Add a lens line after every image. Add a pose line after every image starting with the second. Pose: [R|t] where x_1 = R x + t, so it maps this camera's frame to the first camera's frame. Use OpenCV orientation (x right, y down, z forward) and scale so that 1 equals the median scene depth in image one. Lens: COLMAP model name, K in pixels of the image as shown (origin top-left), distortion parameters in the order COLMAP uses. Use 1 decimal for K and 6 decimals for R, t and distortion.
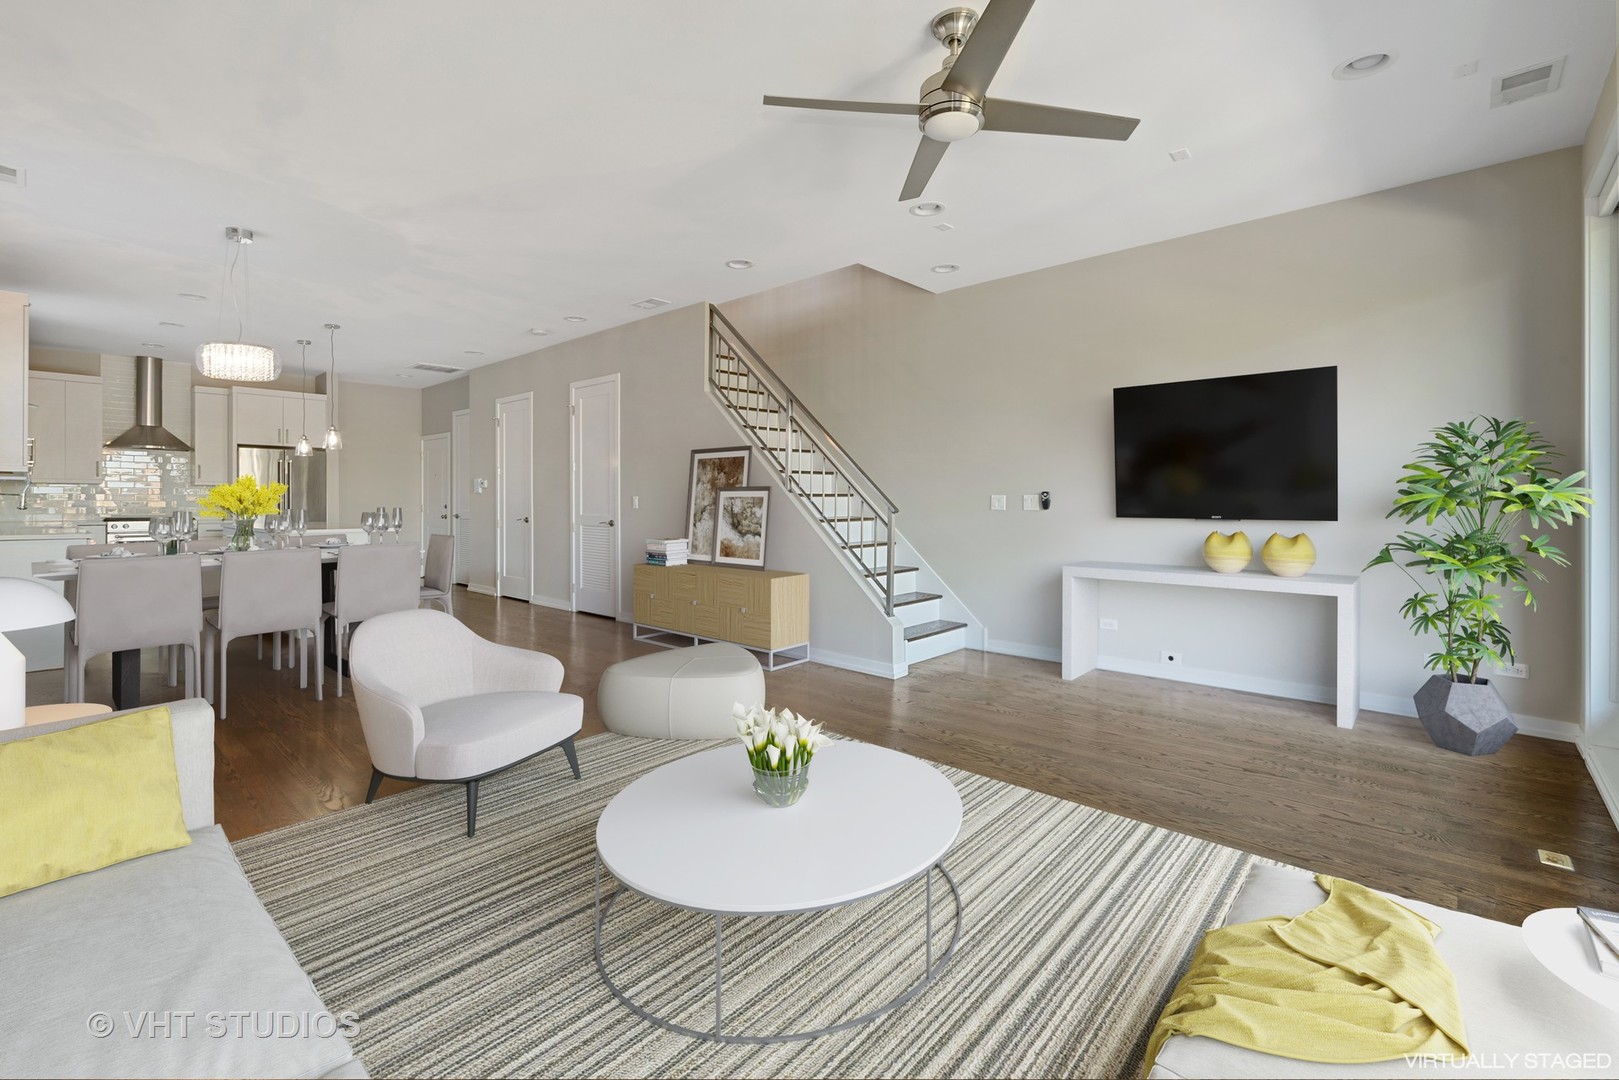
lens RADIAL K [[723.5, 0, 805.5], [0, 723.5, 504.2], [0, 0, 1]] dist [-0.000857, -0.000015]
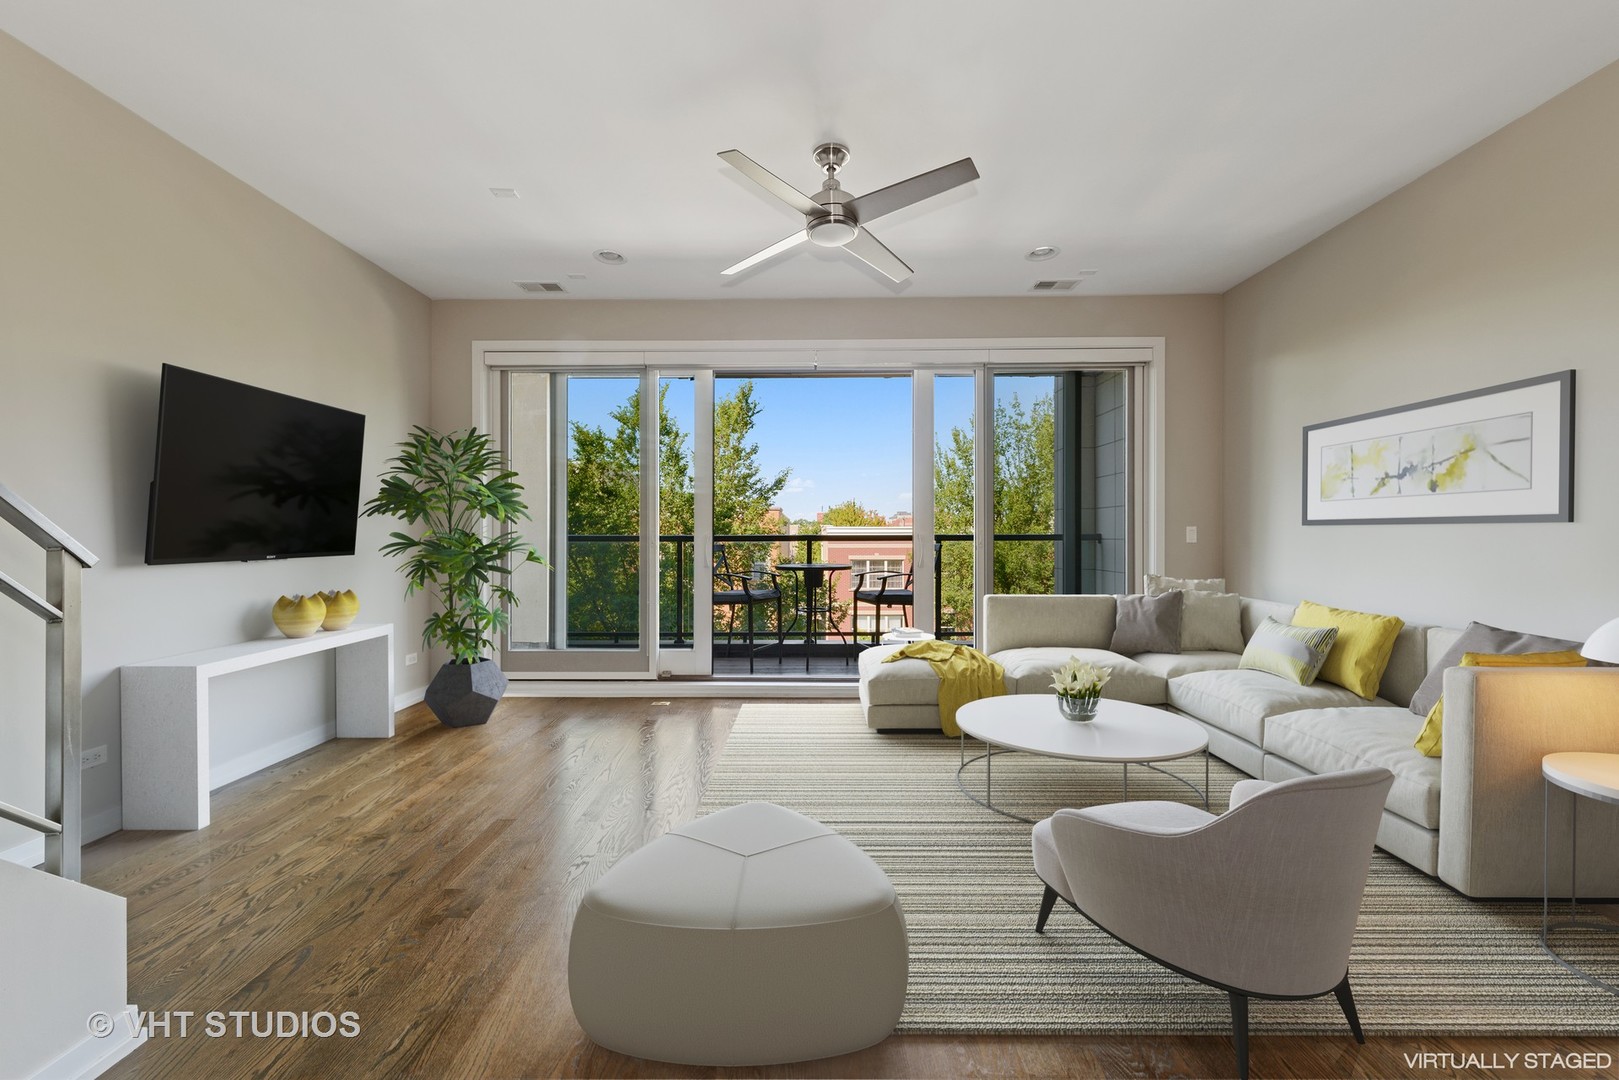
lens RADIAL K [[651.2, 0, 809.5], [0, 651.2, 540.0], [0, 0, 1]] dist [-0.000375, -0.000032]
pose [[-0.669125, -0.014188, 0.743014, -0.441396], [-0.001275, 0.999838, 0.017945, -0.018836], [-0.743149, 0.011060, -0.669035, 1.145389]]
